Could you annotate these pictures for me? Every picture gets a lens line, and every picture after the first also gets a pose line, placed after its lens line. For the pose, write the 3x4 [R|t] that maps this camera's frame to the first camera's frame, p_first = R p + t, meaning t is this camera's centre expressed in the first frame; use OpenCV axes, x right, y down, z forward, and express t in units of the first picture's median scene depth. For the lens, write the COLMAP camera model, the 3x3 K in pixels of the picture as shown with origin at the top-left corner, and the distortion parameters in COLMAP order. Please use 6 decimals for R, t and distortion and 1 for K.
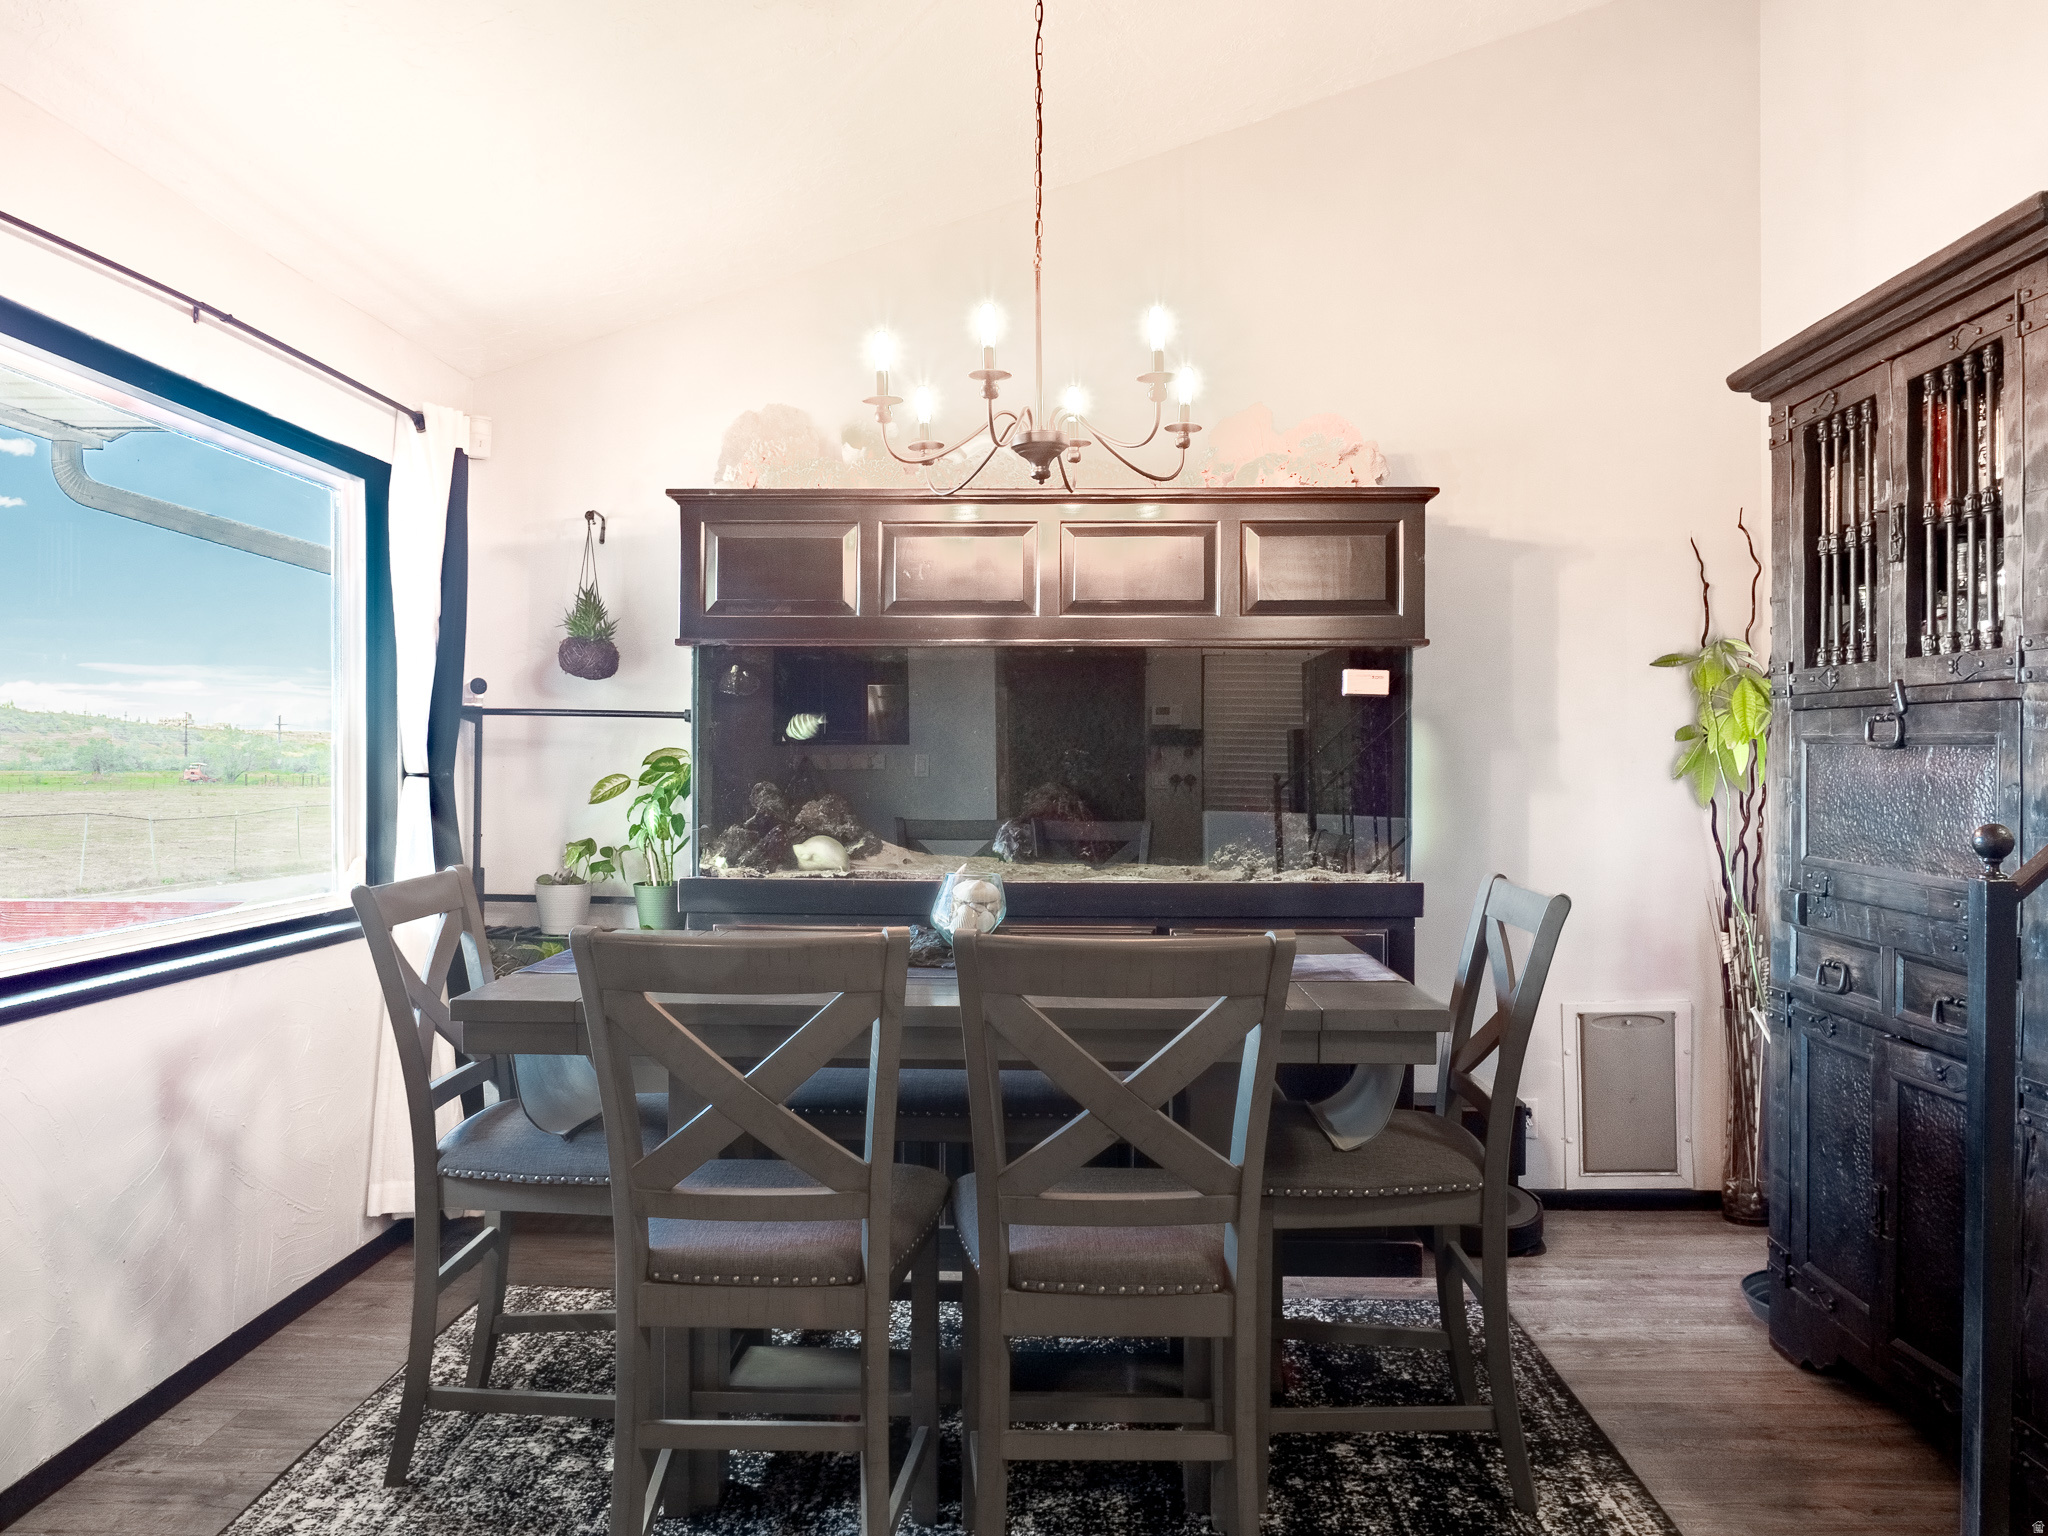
lens RADIAL K [[1509.0, 0, 1023.5], [0, 1509.0, 770.0], [0, 0, 1]] dist [-0.019542, 0.004972]
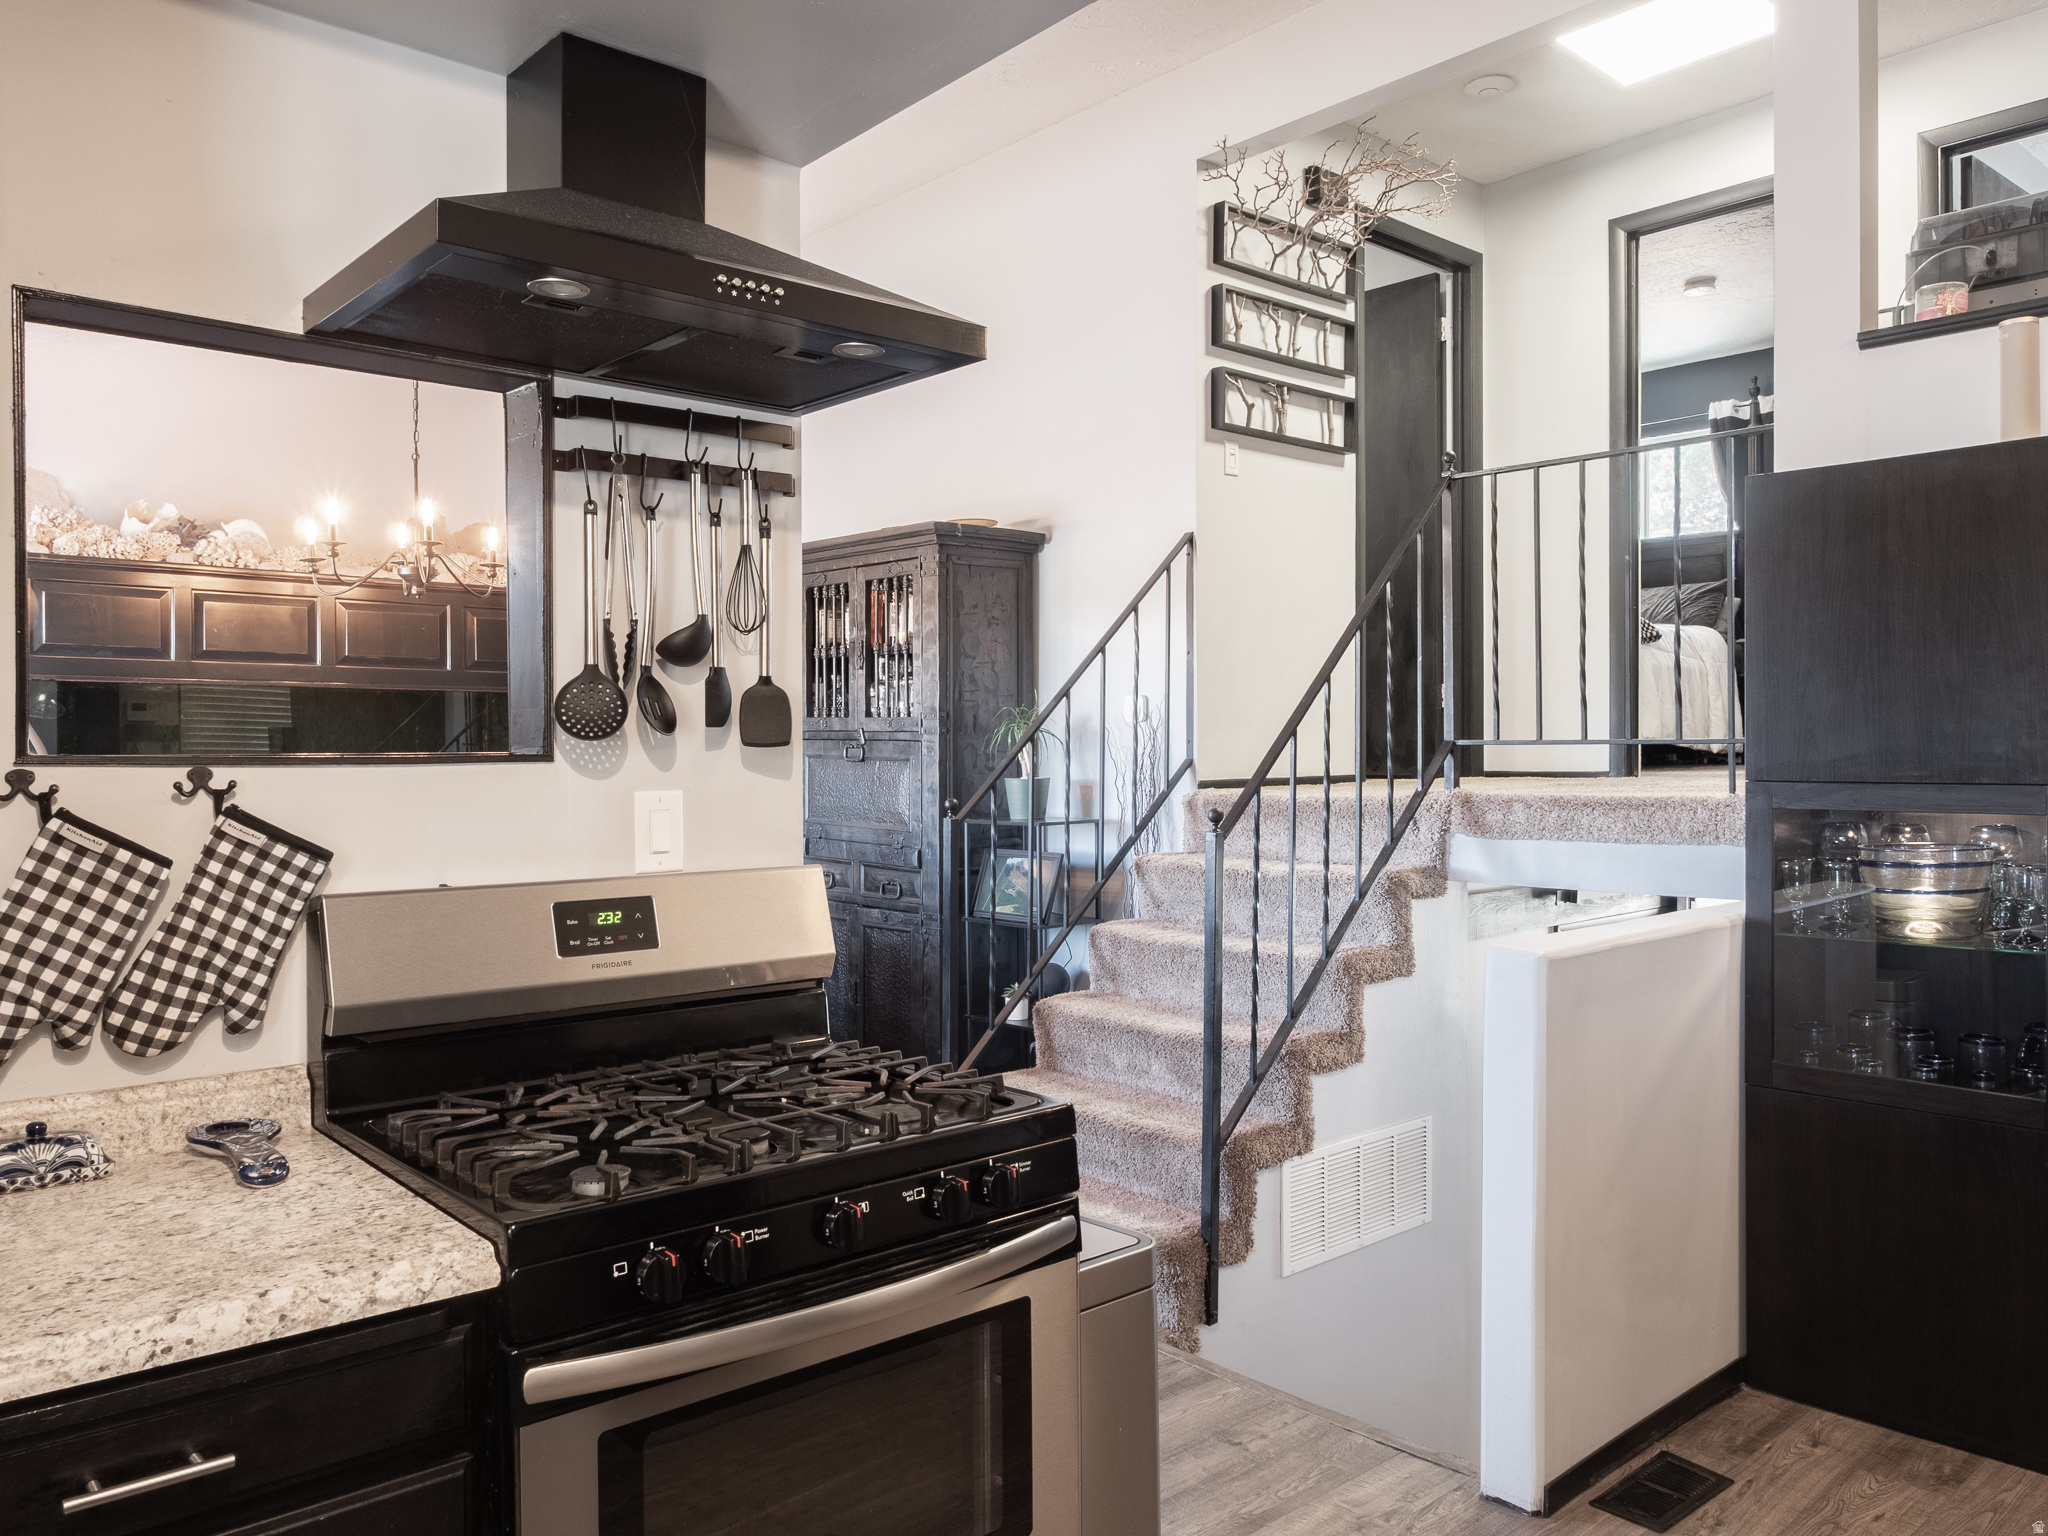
lens RADIAL K [[1509.0, 0, 1011.8], [0, 1509.0, 762.3], [0, 0, 1]] dist [-0.019542, 0.004972]
pose [[0.730549, -0.010091, 0.682785, -0.636196], [0.004482, 0.999940, 0.009984, -0.032341], [-0.682845, -0.004234, 0.730551, -0.602937]]
